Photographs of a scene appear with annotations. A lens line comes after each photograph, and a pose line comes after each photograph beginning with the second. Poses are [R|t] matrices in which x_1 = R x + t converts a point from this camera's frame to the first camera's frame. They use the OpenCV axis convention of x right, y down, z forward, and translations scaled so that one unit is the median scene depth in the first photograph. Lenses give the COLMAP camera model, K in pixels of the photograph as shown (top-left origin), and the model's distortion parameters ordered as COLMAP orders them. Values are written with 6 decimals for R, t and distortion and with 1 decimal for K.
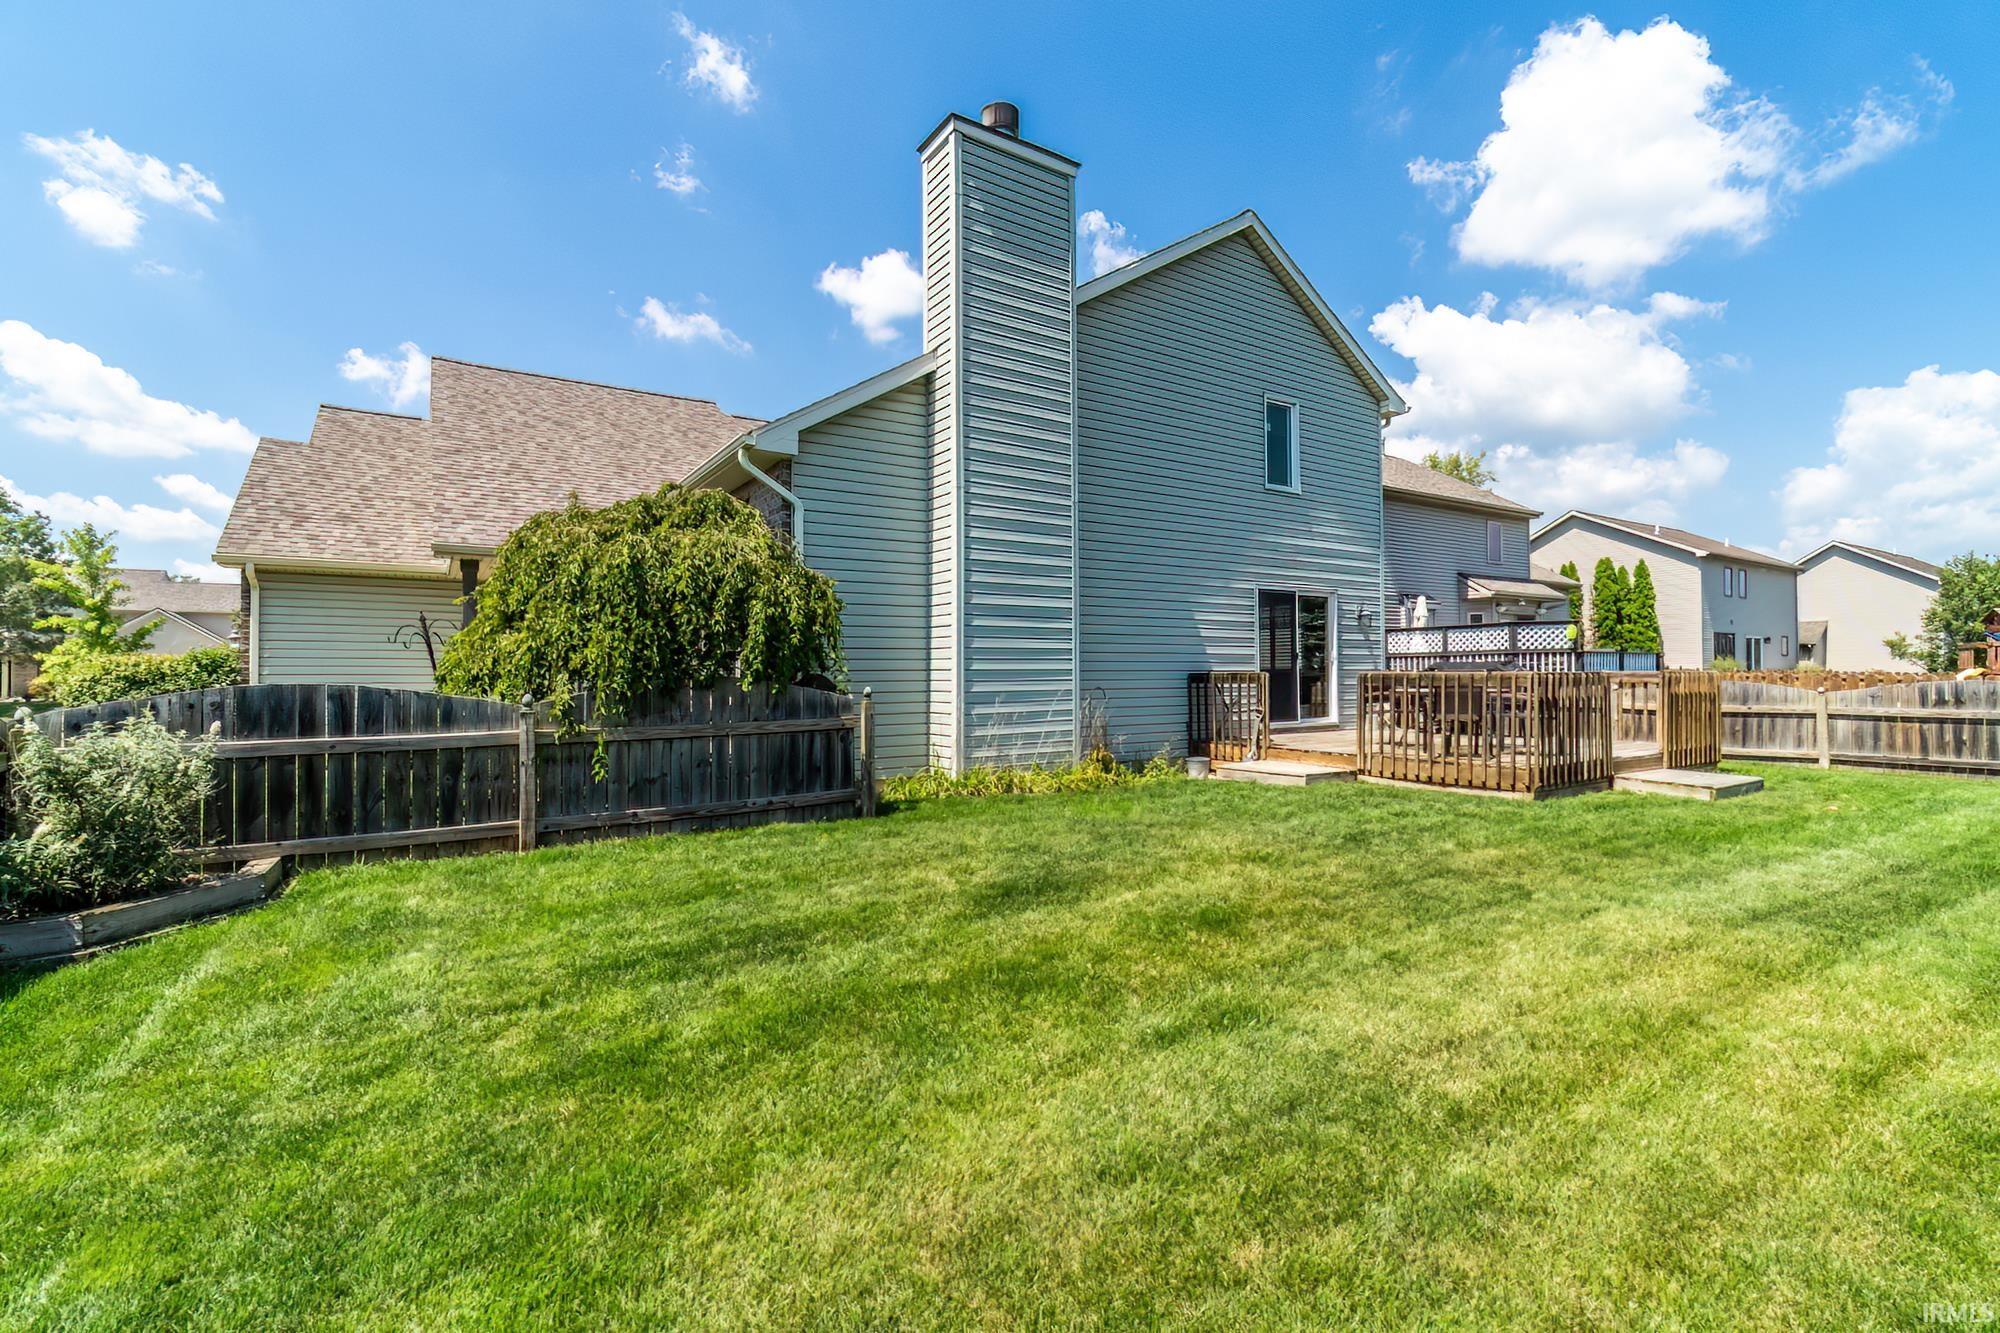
lens RADIAL K [[882.0, 0, 988.8], [0, 882.0, 657.3], [0, 0, 1]] dist [0.002706, 0.000094]
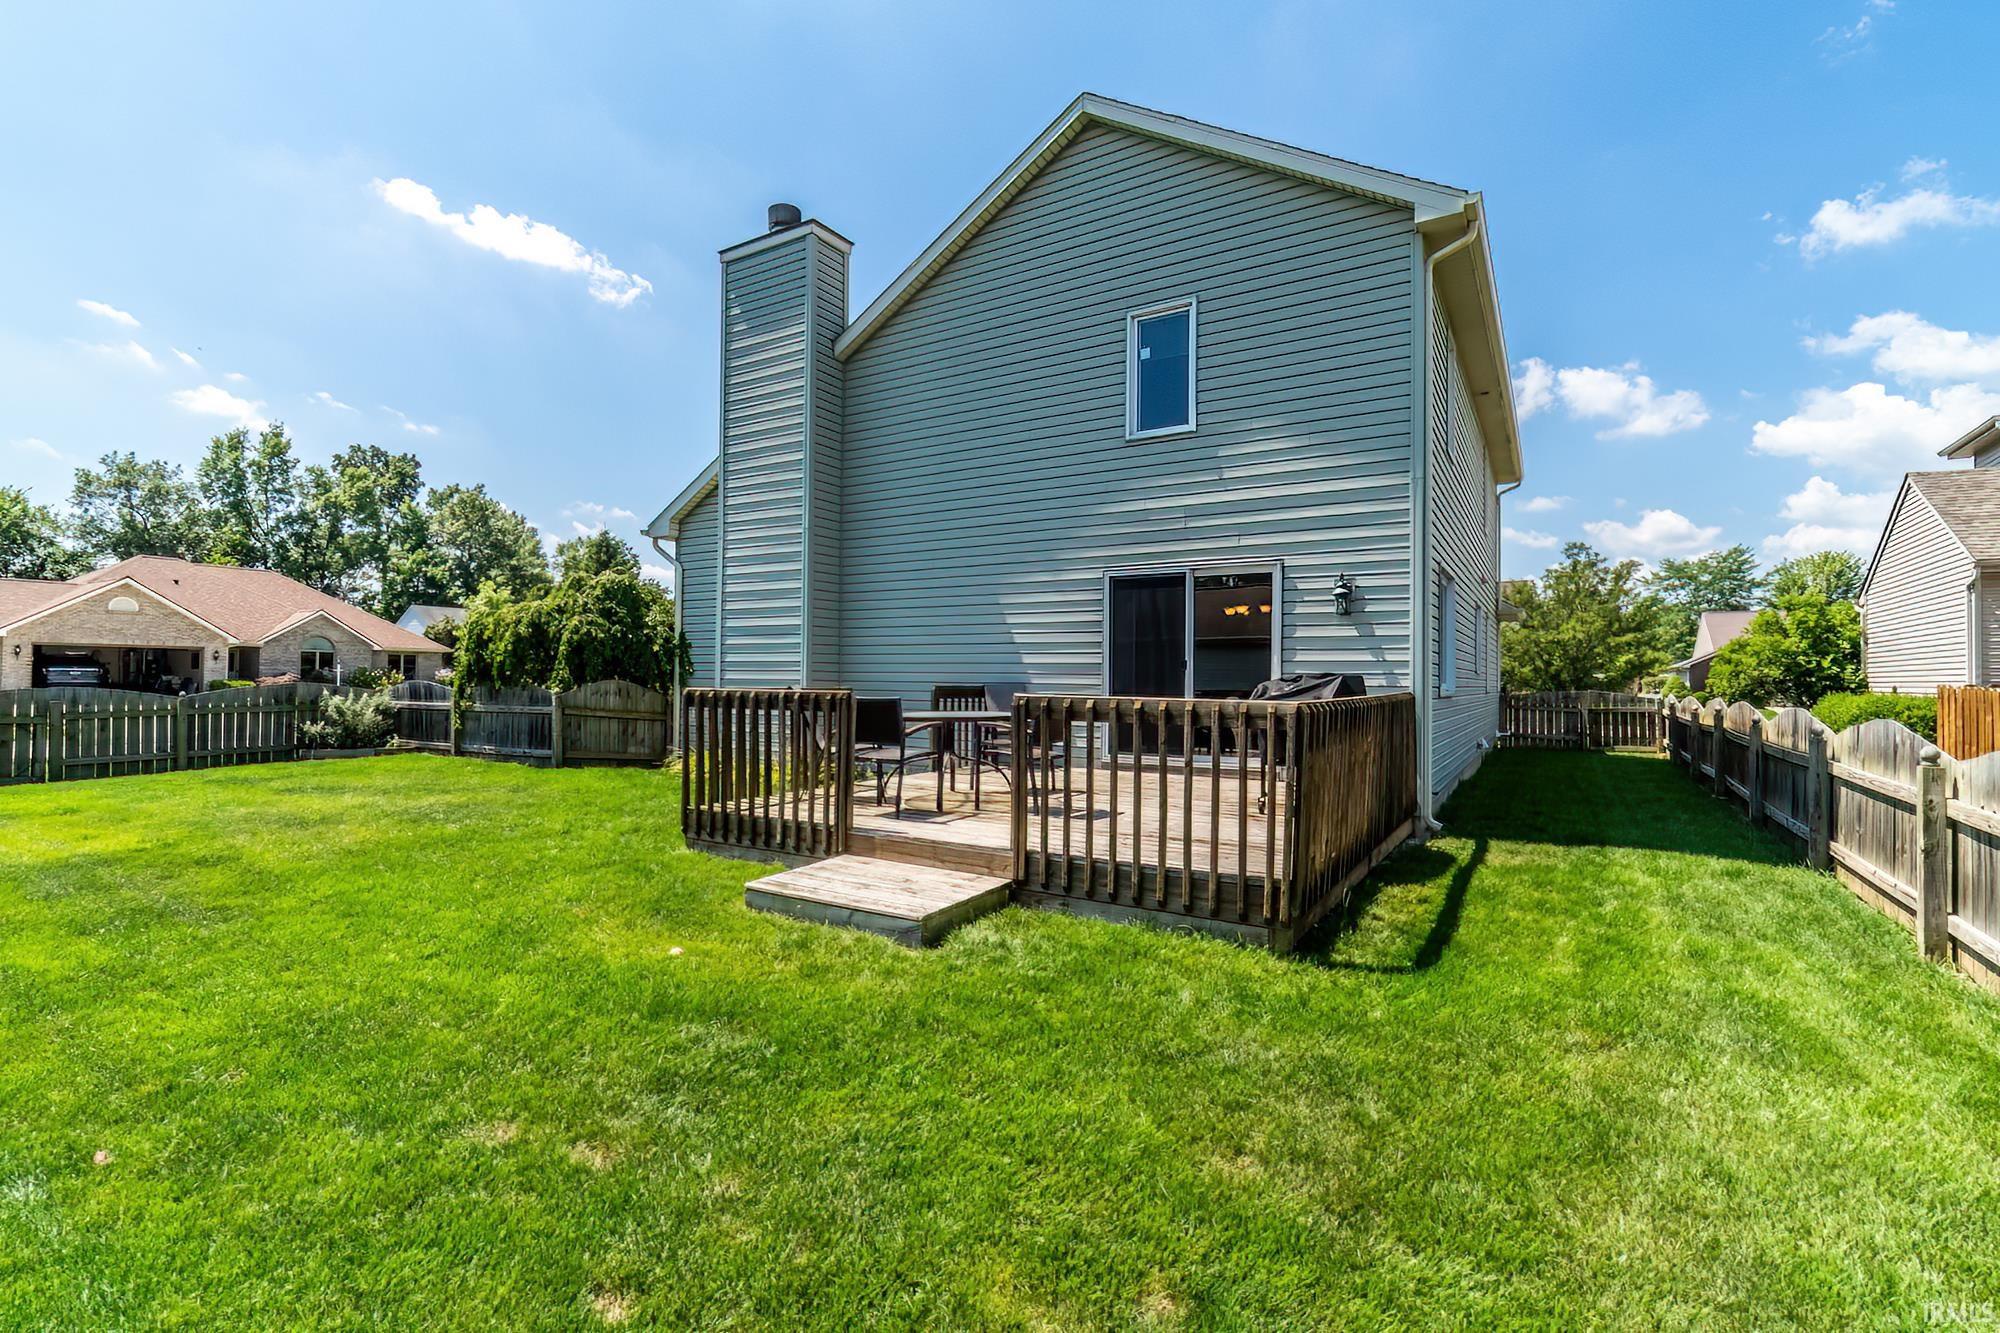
lens RADIAL K [[882.0, 0, 993.1], [0, 882.0, 678.4], [0, 0, 1]] dist [0.002706, 0.000094]
pose [[0.425901, 0.006210, -0.904749, 0.922183], [0.004126, 0.999953, 0.008806, 0.002910], [0.904761, -0.007483, 0.425855, 0.565333]]
